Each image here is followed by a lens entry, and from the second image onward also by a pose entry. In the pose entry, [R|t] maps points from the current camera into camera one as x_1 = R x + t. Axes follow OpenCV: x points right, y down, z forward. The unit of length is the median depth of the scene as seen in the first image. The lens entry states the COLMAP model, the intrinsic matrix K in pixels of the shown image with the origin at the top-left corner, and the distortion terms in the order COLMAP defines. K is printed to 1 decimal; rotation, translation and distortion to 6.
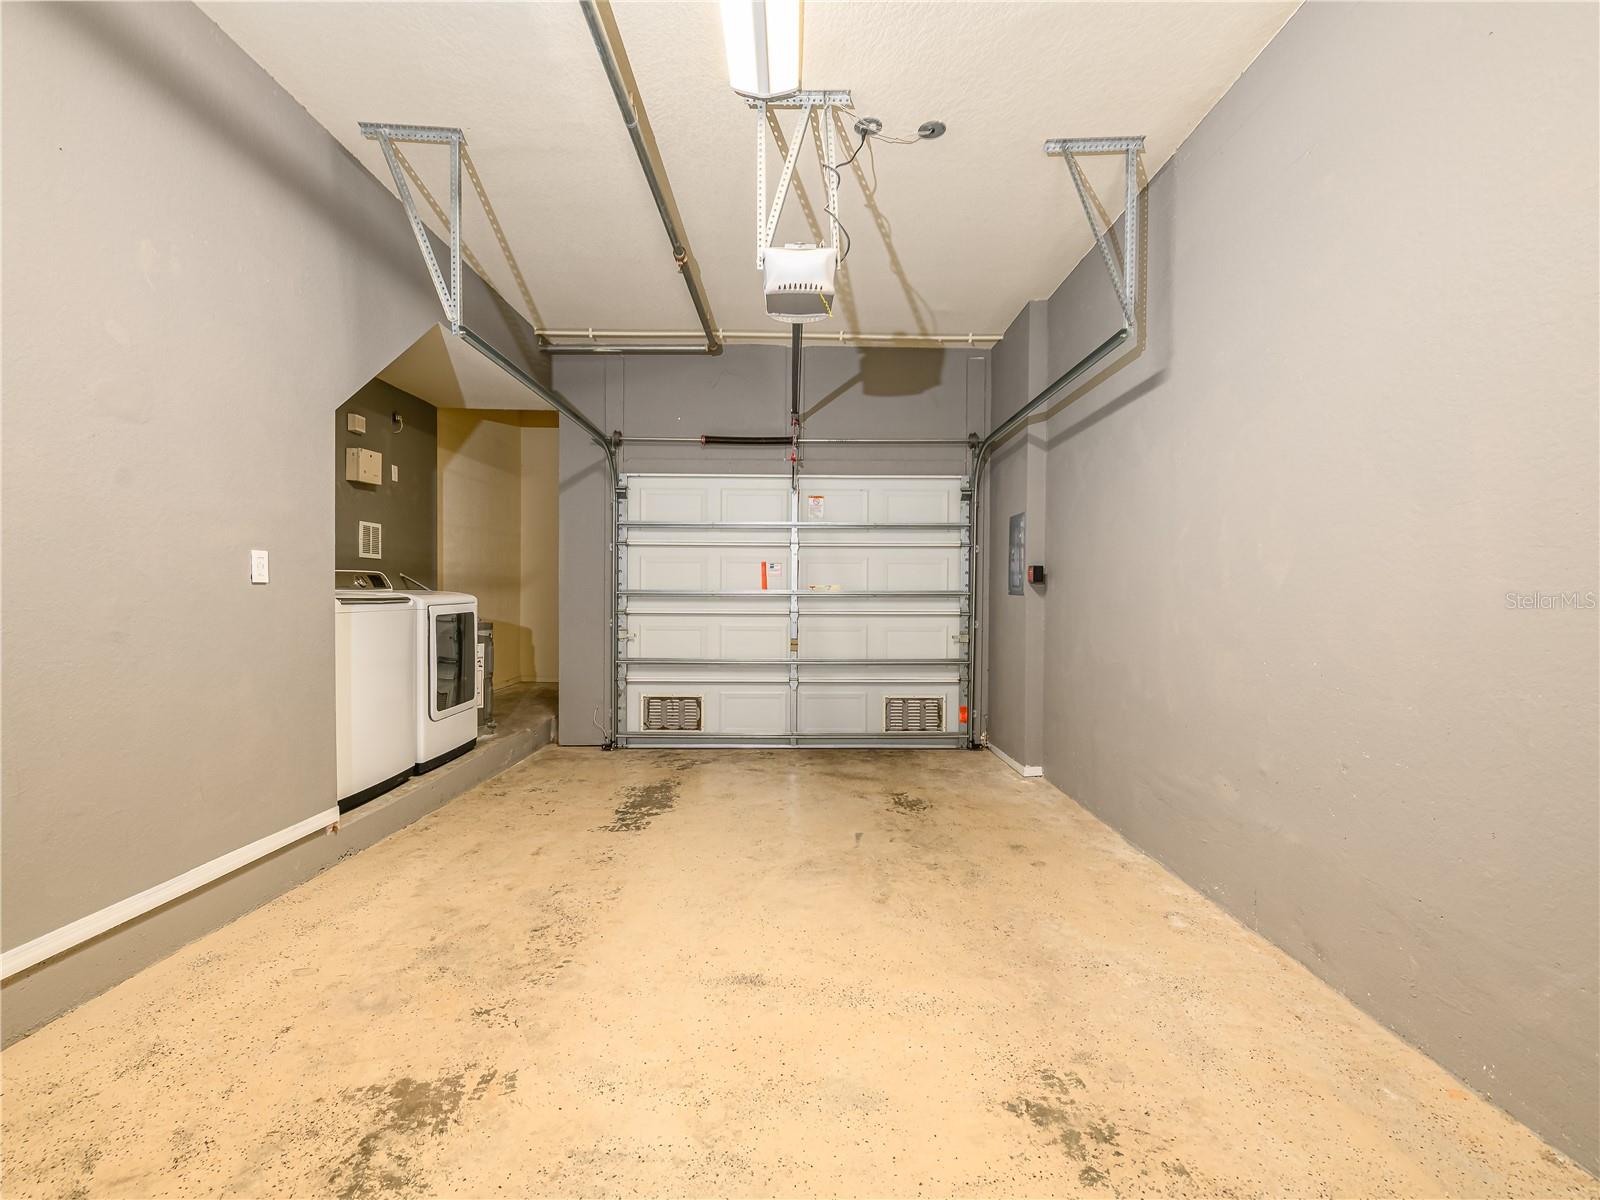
lens RADIAL K [[722.2, 0, 806.3], [0, 722.2, 600.8], [0, 0, 1]] dist [0.000434, -0.003226]
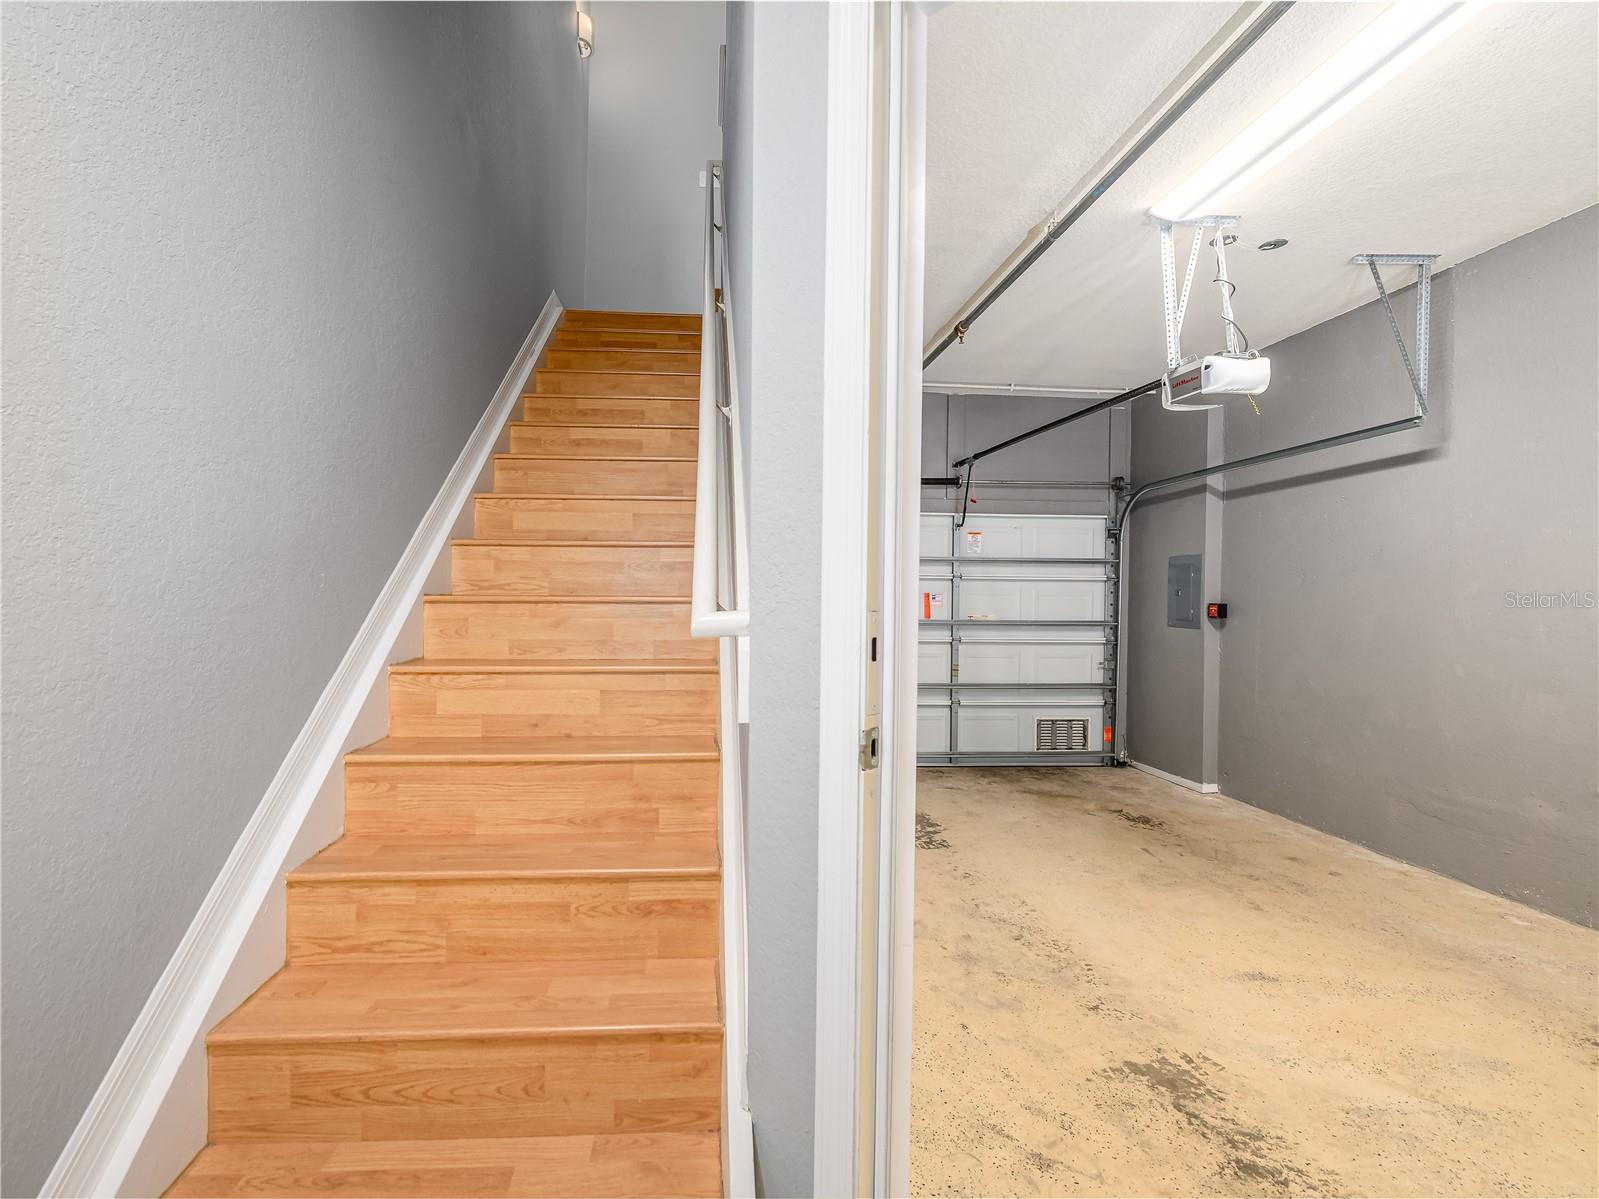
lens RADIAL K [[721.8, 0, 747.5], [0, 721.8, 600.9], [0, 0, 1]] dist [0.000434, -0.003226]
pose [[0.998632, 0.006566, 0.051870, -0.425427], [-0.006167, 0.999950, -0.007858, -0.035982], [-0.051919, 0.007527, 0.998623, -0.066298]]
